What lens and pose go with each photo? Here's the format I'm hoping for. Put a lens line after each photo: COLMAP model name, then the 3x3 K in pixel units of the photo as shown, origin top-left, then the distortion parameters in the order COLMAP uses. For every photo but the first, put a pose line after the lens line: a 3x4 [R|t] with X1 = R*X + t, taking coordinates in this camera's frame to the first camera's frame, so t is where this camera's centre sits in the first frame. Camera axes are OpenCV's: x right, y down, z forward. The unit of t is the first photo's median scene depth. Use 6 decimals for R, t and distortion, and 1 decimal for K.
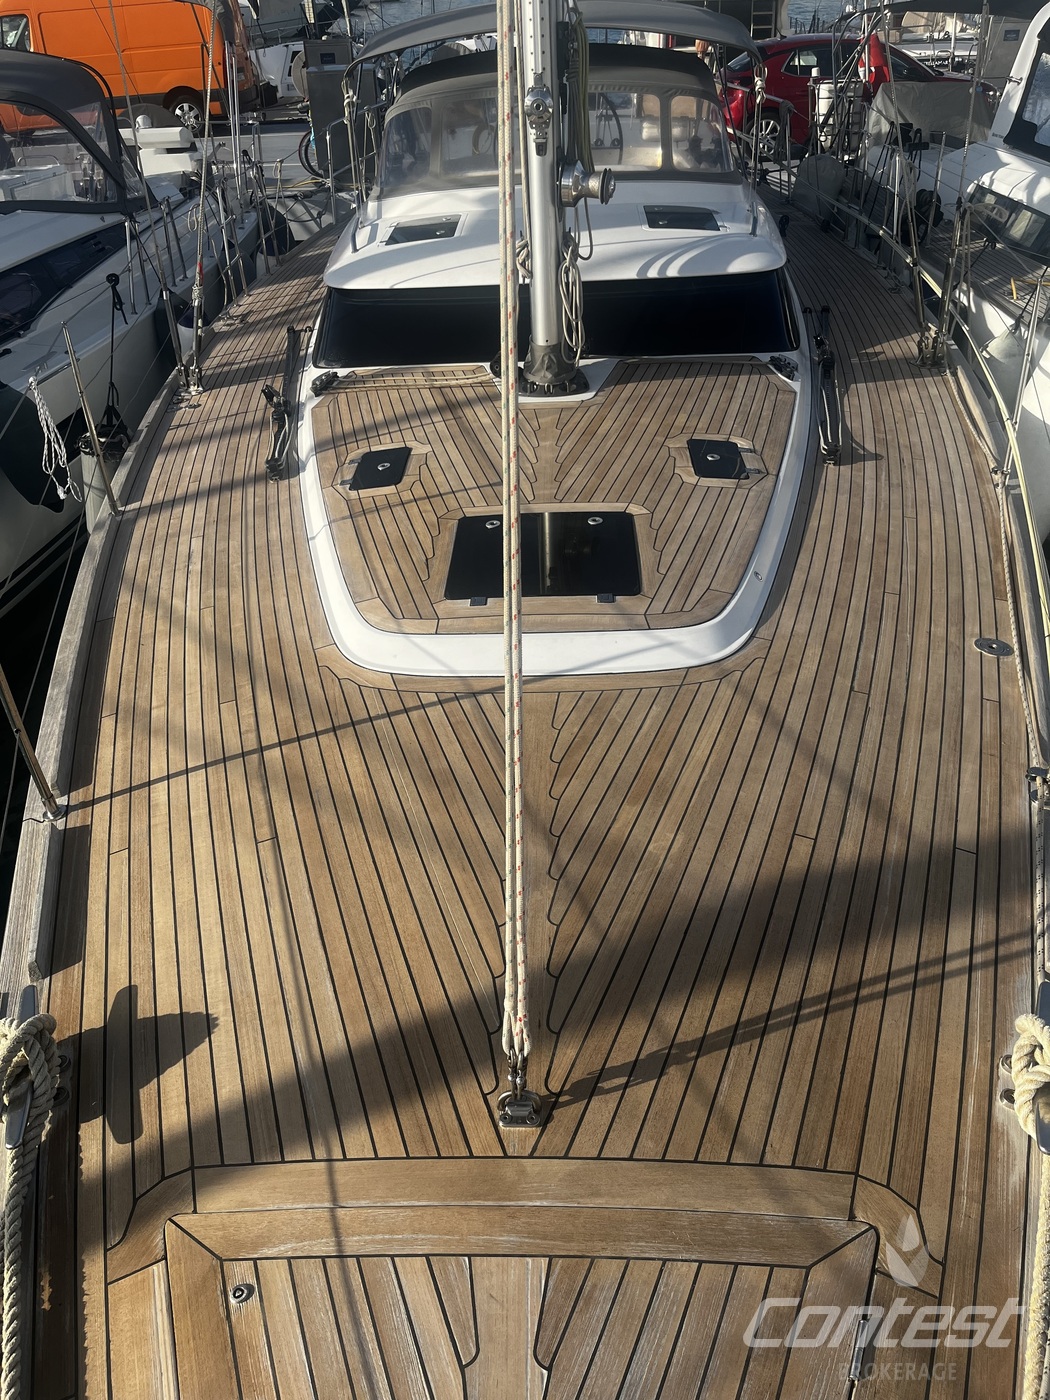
lens RADIAL K [[1062.6, 0, 521.8], [0, 1062.6, 718.2], [0, 0, 1]] dist [0.056457, -0.075126]
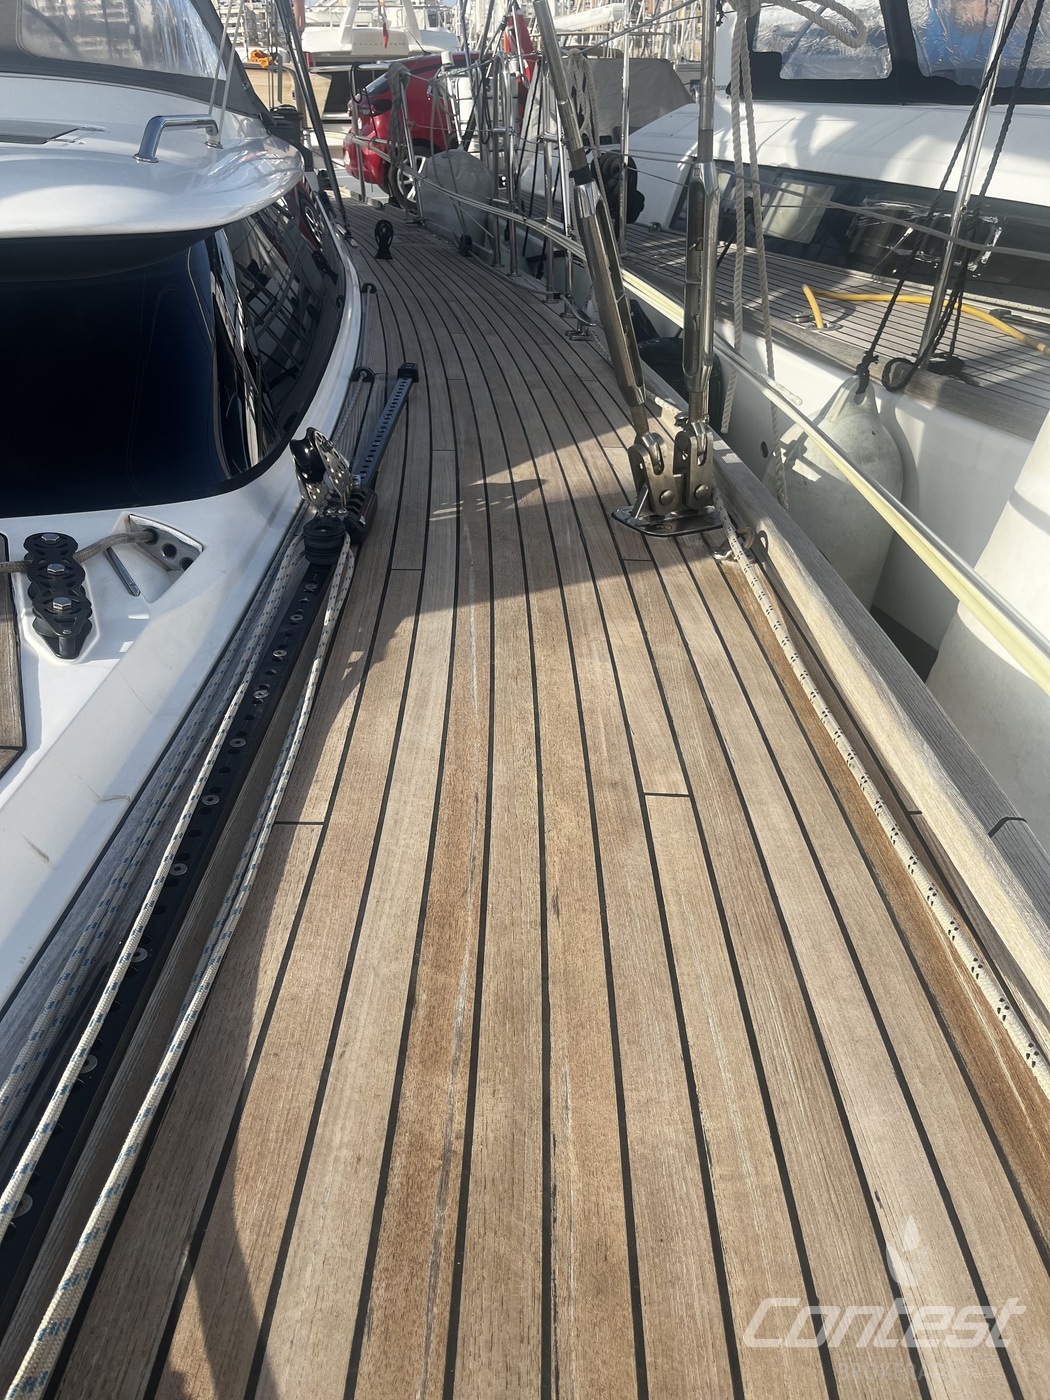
lens RADIAL K [[1062.6, 0, 521.8], [0, 1062.6, 718.2], [0, 0, 1]] dist [0.056457, -0.075126]
pose [[0.974925, -0.098359, 0.199616, 0.827804], [0.114210, 0.991024, -0.069482, -0.785360], [-0.190990, 0.090537, 0.977408, 2.180049]]
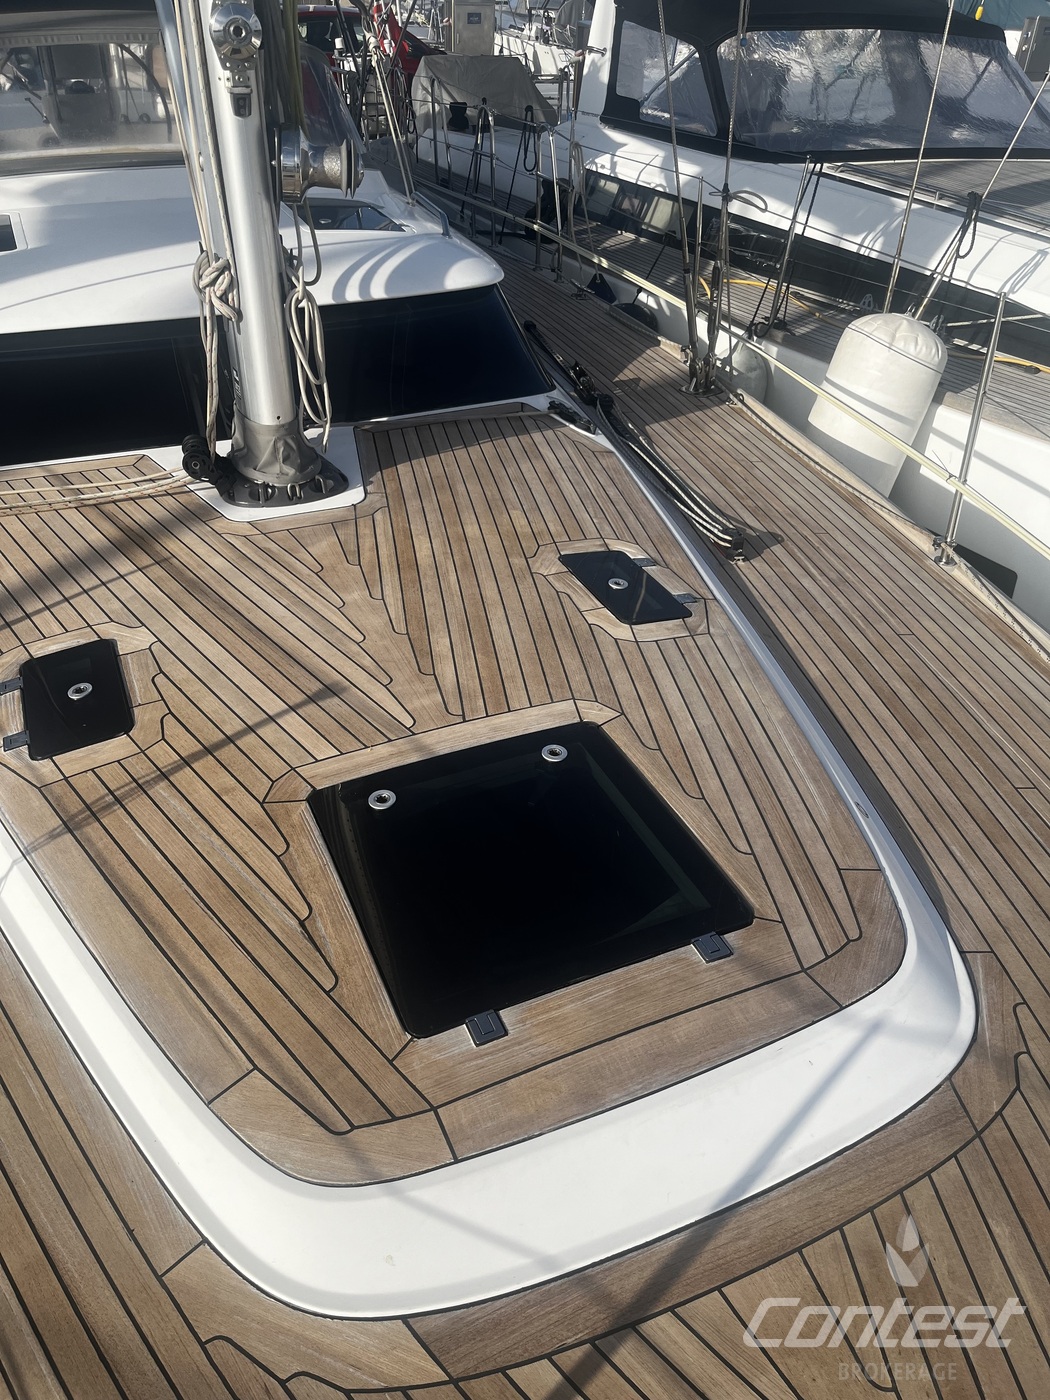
lens RADIAL K [[1042.0, 0, 520.6], [0, 1042.0, 714.9], [0, 0, 1]] dist [0.080635, -0.123306]
pose [[0.895100, -0.207367, 0.394710, -0.336773], [0.202421, 0.977773, 0.054649, -0.492222], [-0.397269, 0.030981, 0.917179, 1.008887]]
